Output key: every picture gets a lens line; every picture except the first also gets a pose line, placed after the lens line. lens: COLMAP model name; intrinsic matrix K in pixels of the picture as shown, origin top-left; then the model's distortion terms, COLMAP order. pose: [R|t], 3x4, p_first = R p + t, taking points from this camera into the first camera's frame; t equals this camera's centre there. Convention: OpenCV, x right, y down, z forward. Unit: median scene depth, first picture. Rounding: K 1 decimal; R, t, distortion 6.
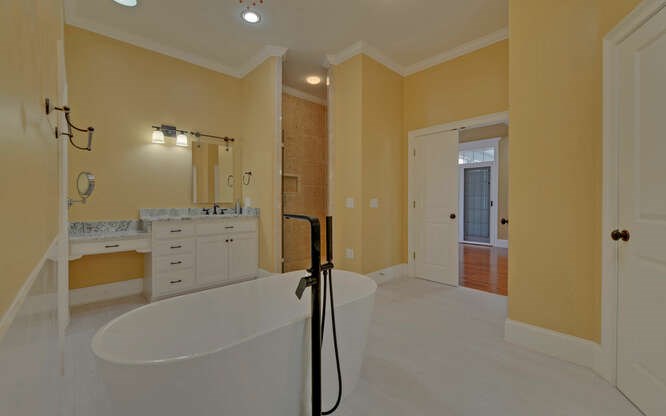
lens RADIAL K [[271.6, 0, 339.3], [0, 271.6, 213.2], [0, 0, 1]] dist [-0.002502, -0.000345]
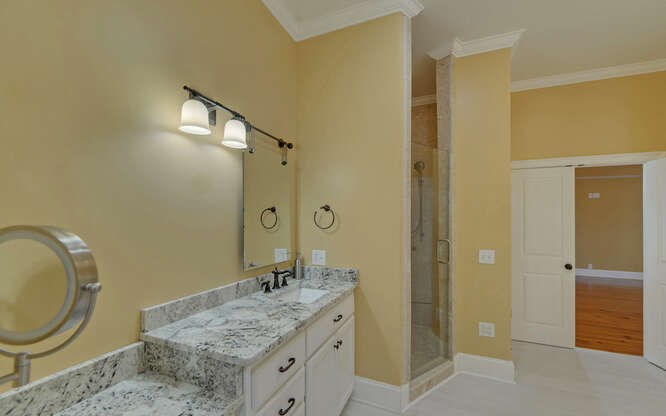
lens RADIAL K [[263.4, 0, 335.1], [0, 263.4, 229.2], [0, 0, 1]] dist [-0.000325, -0.000059]
pose [[0.916437, -0.004589, 0.400153, -0.590566], [0.009691, 0.999895, -0.010727, -0.106095], [-0.400062, 0.013709, 0.916385, 0.536050]]
